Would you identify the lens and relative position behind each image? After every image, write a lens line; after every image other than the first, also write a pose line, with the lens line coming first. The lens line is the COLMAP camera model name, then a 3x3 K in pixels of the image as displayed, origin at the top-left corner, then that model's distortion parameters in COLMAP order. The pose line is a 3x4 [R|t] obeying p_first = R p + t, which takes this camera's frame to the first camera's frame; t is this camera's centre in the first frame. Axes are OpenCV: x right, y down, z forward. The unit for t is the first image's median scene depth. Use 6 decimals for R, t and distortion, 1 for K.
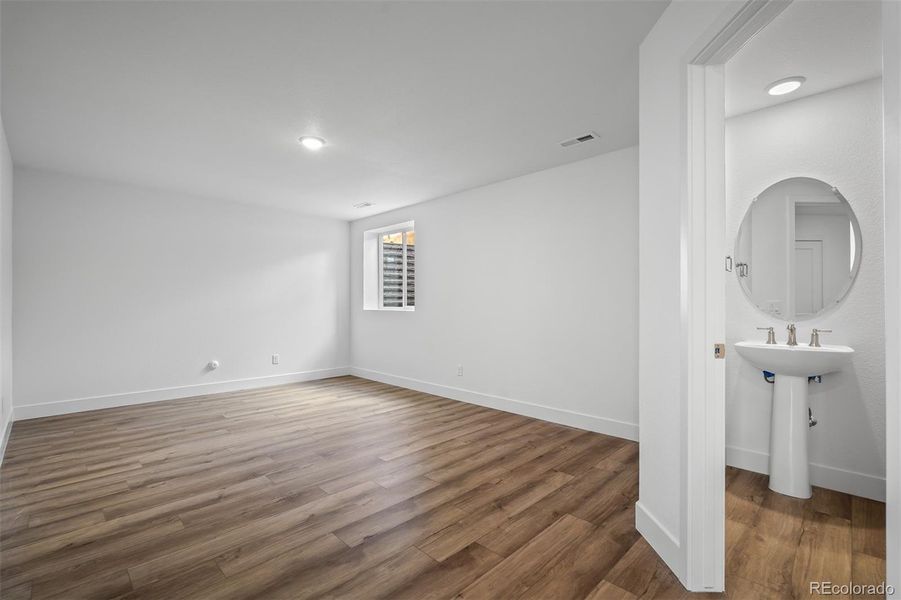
lens RADIAL K [[403.7, 0, 451.9], [0, 403.7, 314.0], [0, 0, 1]] dist [-0.002702, -0.000386]
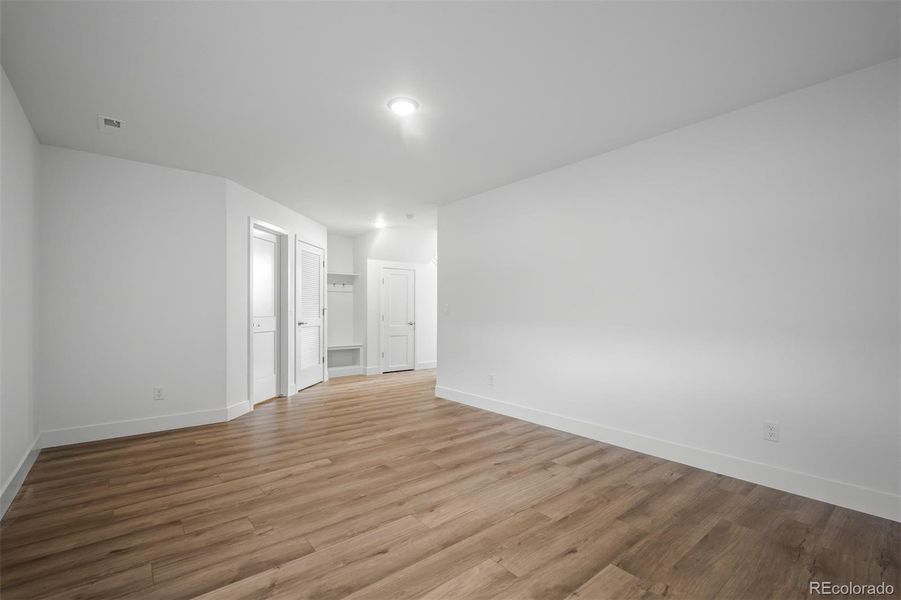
lens RADIAL K [[403.7, 0, 451.9], [0, 403.7, 314.0], [0, 0, 1]] dist [-0.002702, -0.000386]
pose [[-0.994523, -0.002832, 0.104481, -0.560877], [0.000579, 0.999468, 0.032597, -0.040451], [-0.104518, 0.032479, -0.993993, 1.881774]]
